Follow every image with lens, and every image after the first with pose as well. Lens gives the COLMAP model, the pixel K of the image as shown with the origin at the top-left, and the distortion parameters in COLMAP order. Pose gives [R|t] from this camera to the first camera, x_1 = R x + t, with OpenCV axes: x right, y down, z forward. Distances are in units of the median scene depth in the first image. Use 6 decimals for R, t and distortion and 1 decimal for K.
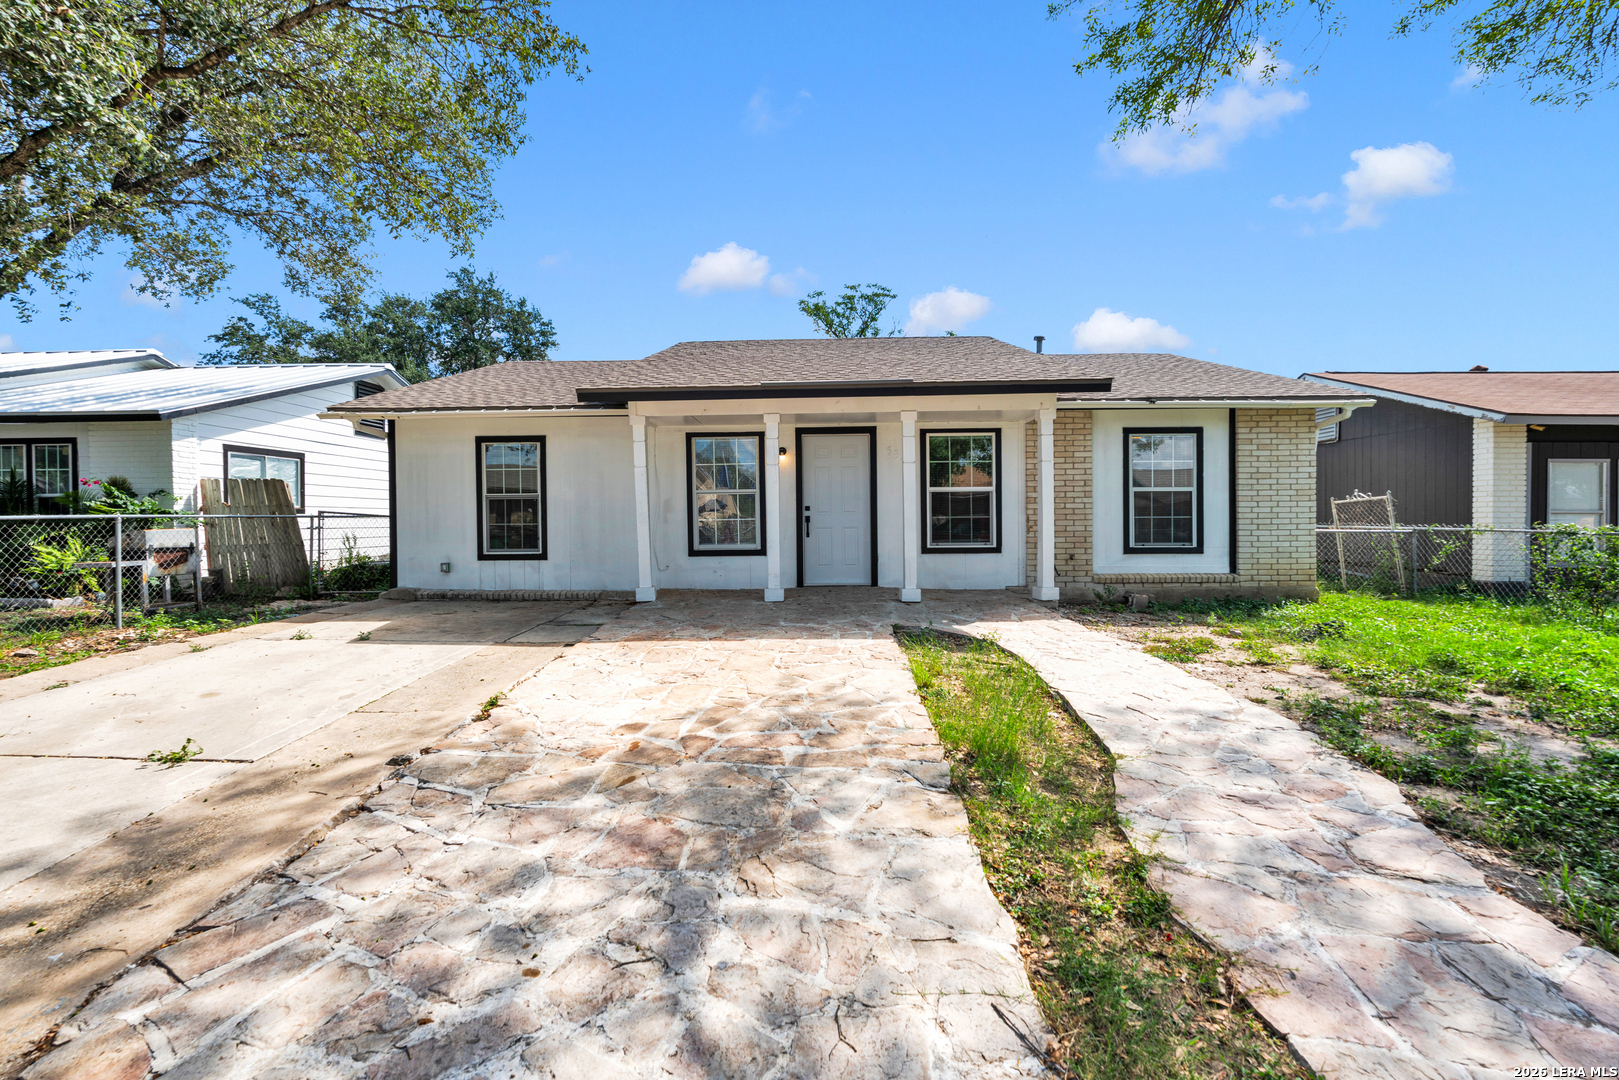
lens RADIAL K [[712.6, 0, 809.5], [0, 712.6, 540.0], [0, 0, 1]] dist [-0.014859, -0.000010]
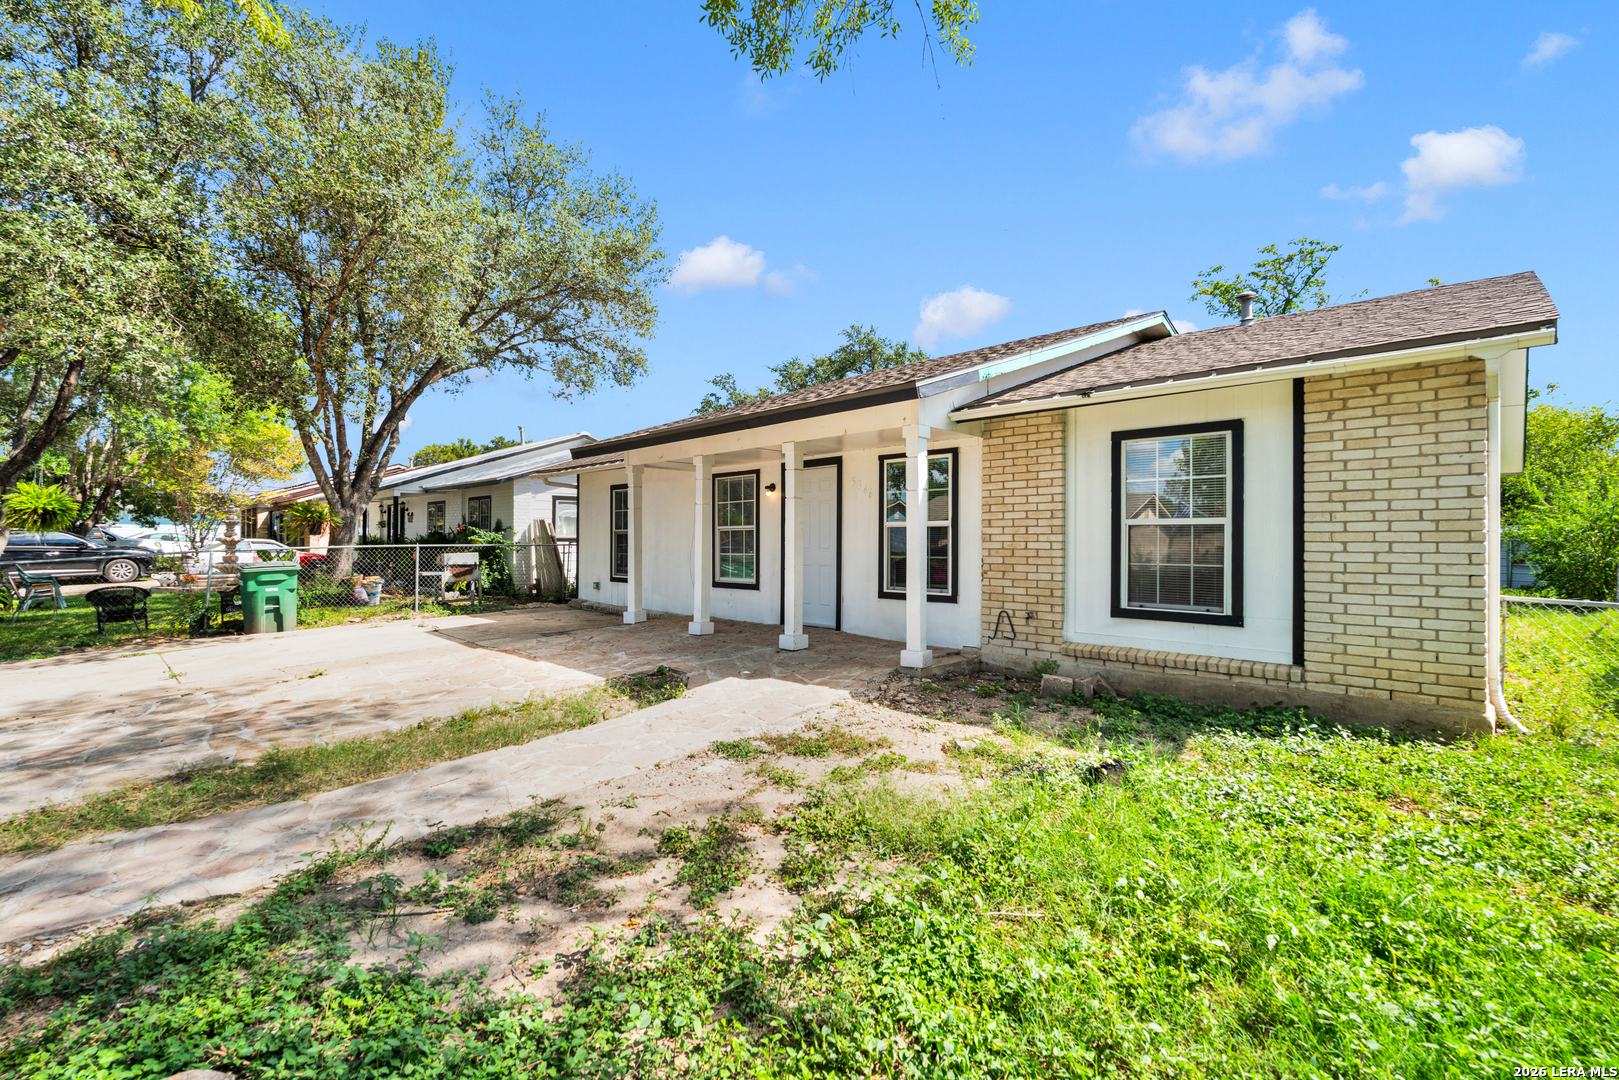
lens RADIAL K [[725.6, 0, 809.5], [0, 725.6, 540.0], [0, 0, 1]] dist [-0.004360, -0.000309]
pose [[0.731143, 0.008171, -0.682175, 0.704227], [-0.029494, 0.999372, -0.019642, -0.032056], [0.681586, 0.034481, 0.730925, 0.293195]]
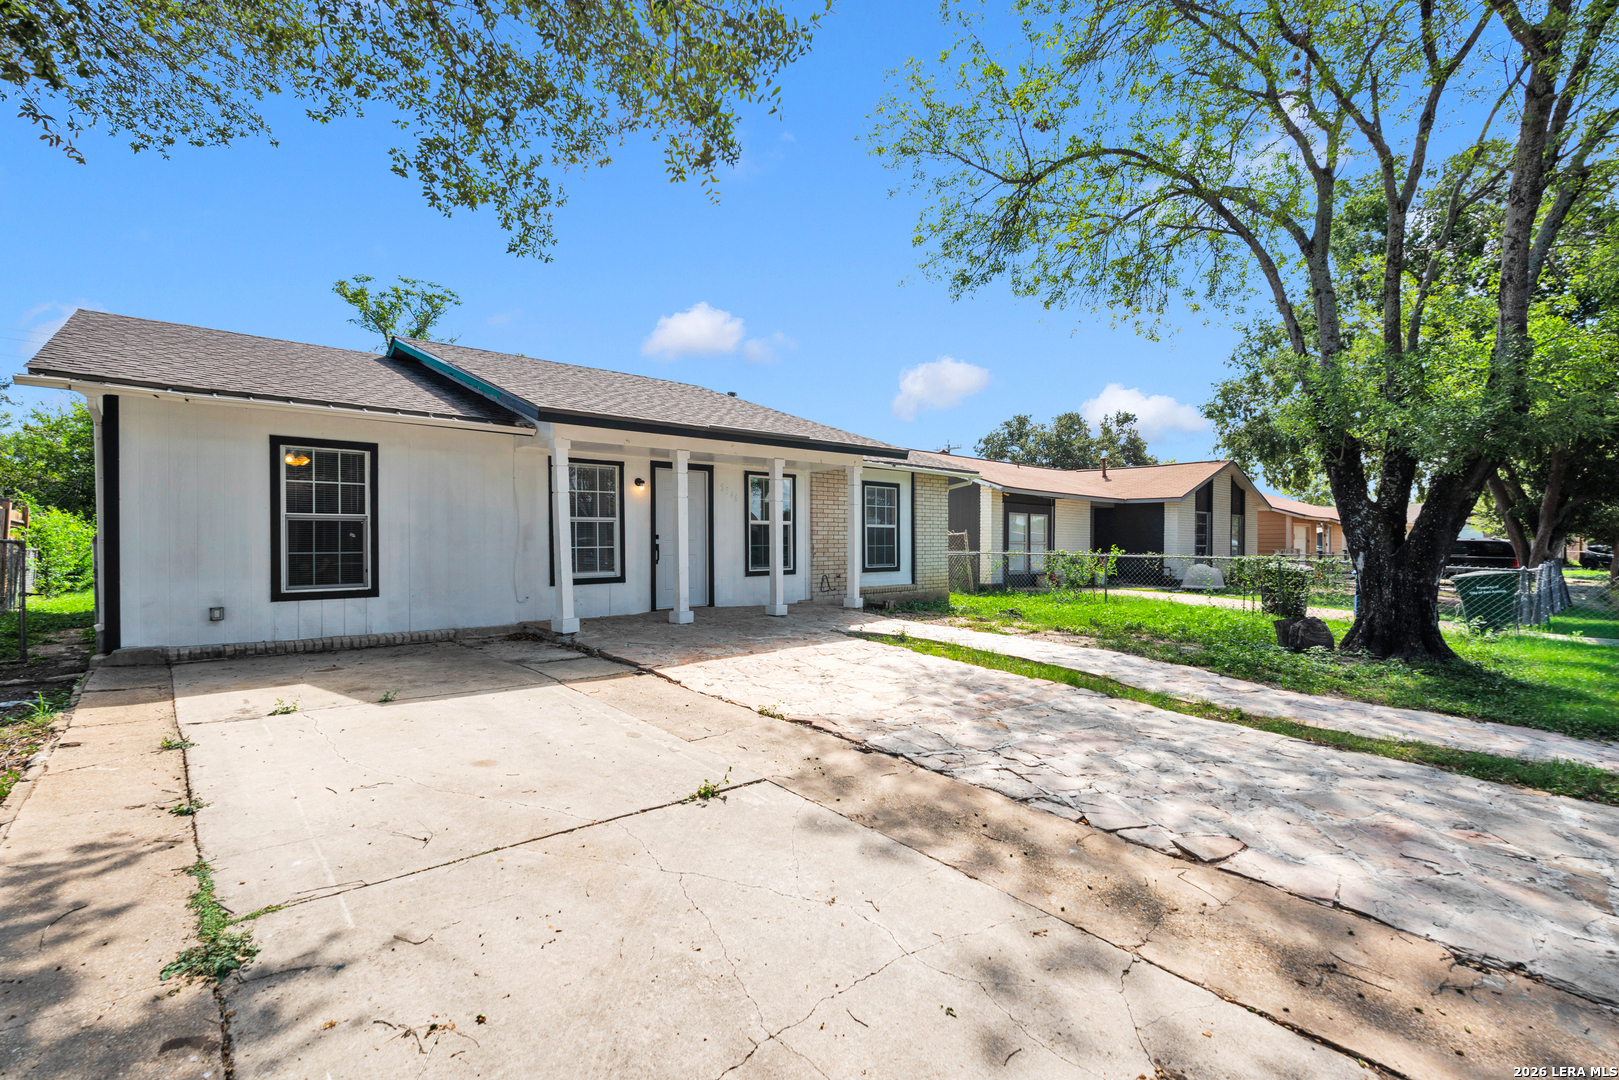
lens RADIAL K [[725.6, 0, 809.5], [0, 725.6, 540.0], [0, 0, 1]] dist [-0.004360, -0.000309]
pose [[0.719684, 0.008017, 0.694256, -0.601964], [0.016060, 0.999474, -0.028190, -0.005378], [-0.694116, 0.031438, 0.719176, 0.063205]]
